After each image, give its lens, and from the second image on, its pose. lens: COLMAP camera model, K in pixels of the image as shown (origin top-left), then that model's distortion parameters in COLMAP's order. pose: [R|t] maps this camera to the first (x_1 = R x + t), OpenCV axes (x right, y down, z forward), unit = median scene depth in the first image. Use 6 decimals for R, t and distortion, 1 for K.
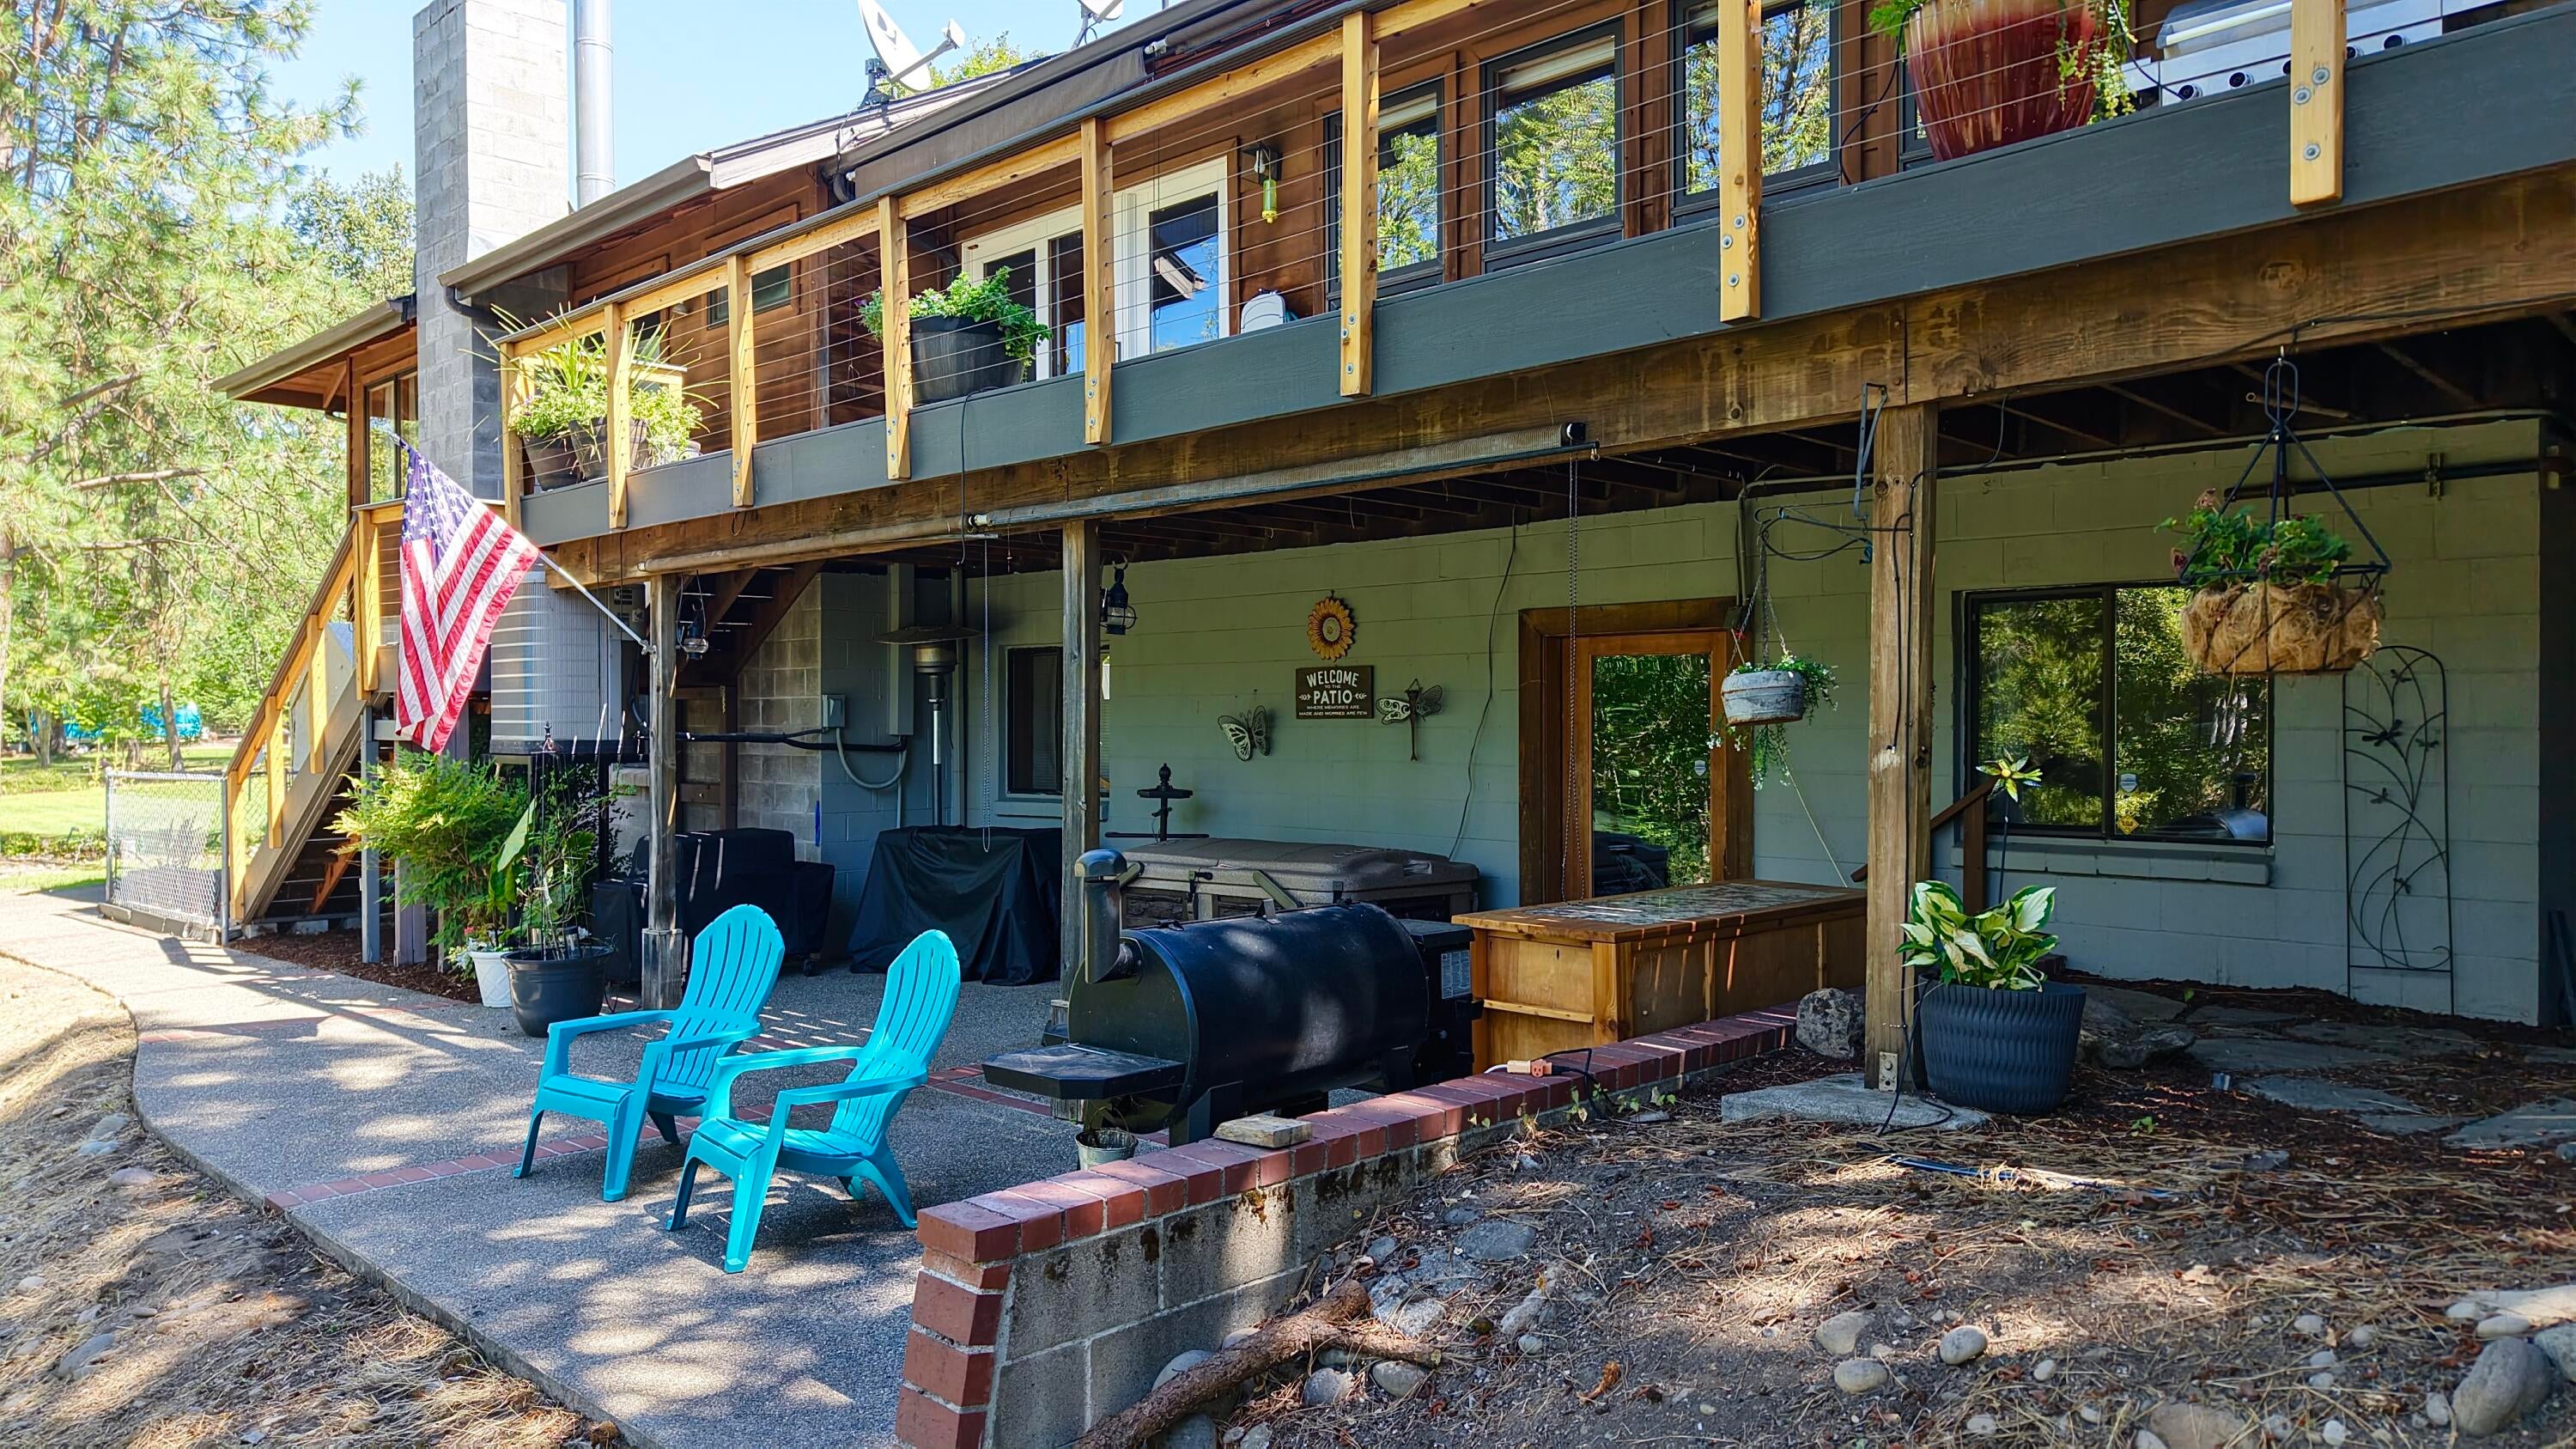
lens RADIAL K [[1631.5, 0, 1375.2], [0, 1631.5, 726.1], [0, 0, 1]] dist [0.005197, 0.001023]
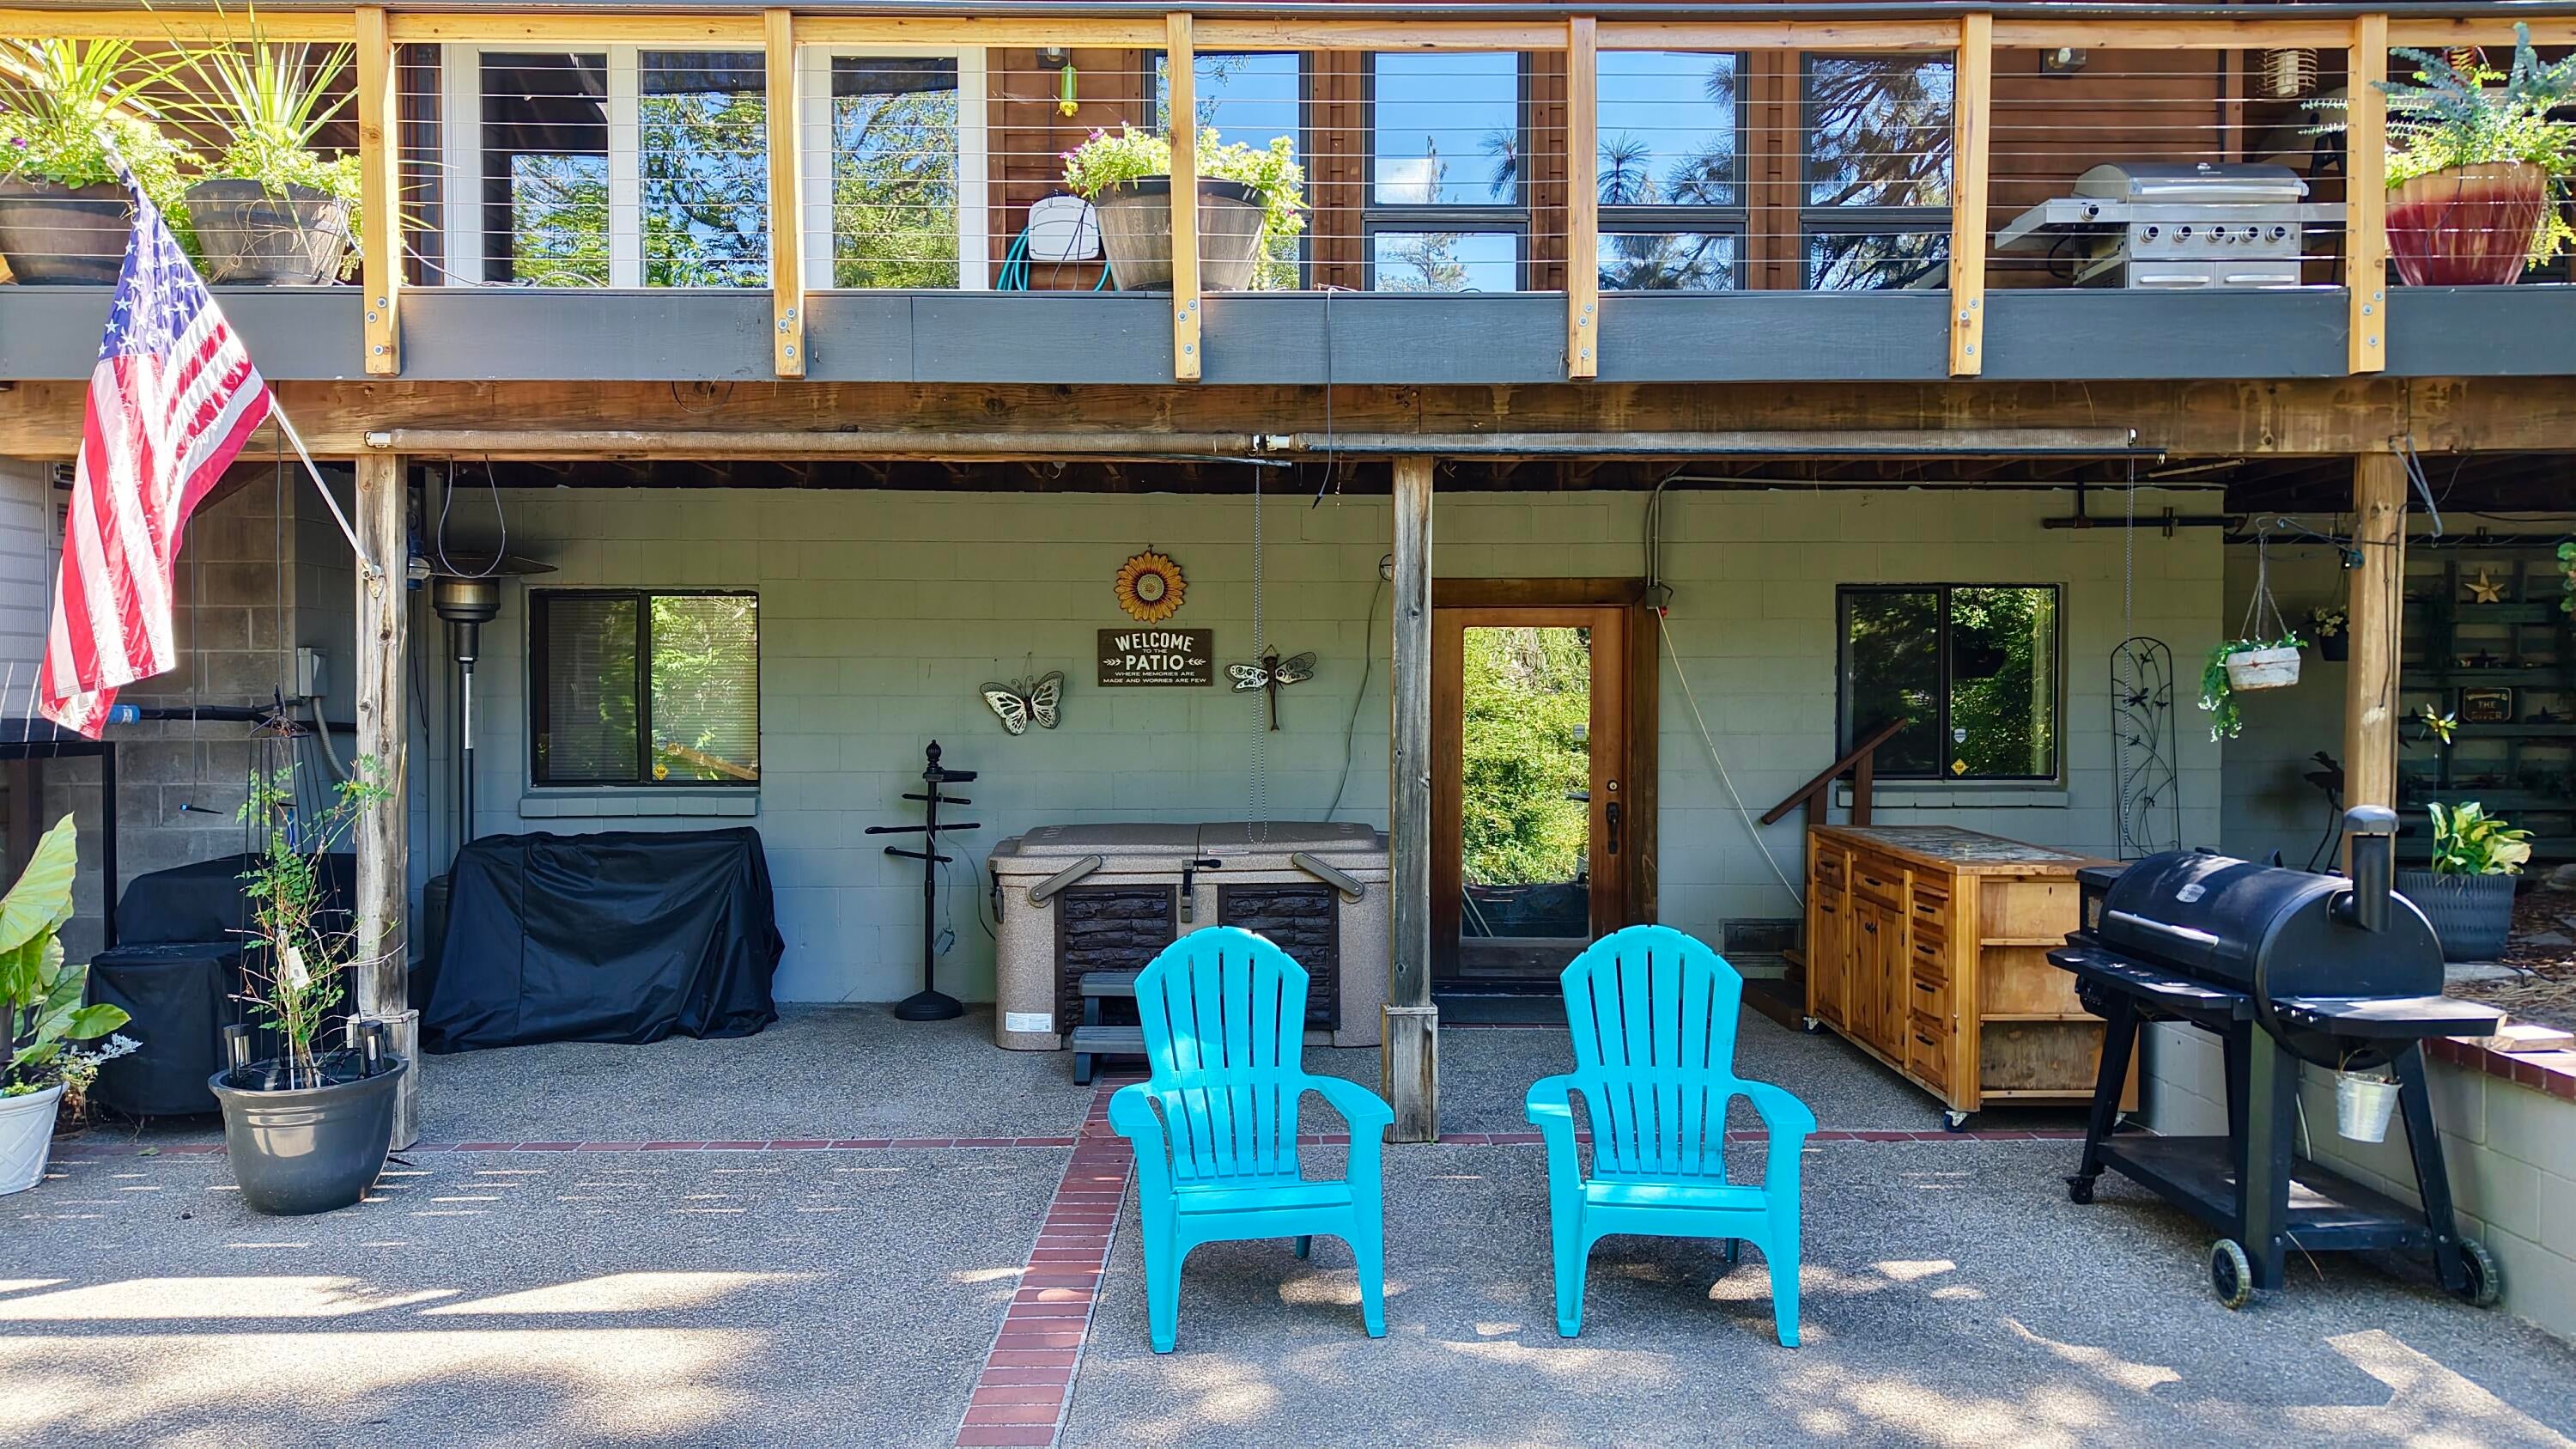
lens RADIAL K [[1611.8, 0, 1246.7], [0, 1611.8, 739.0], [0, 0, 1]] dist [0.004164, -0.003019]
pose [[0.737239, -0.018970, 0.675366, -0.942975], [0.002270, 0.999670, 0.025601, 0.002921], [-0.675629, -0.017341, 0.737038, 0.483147]]
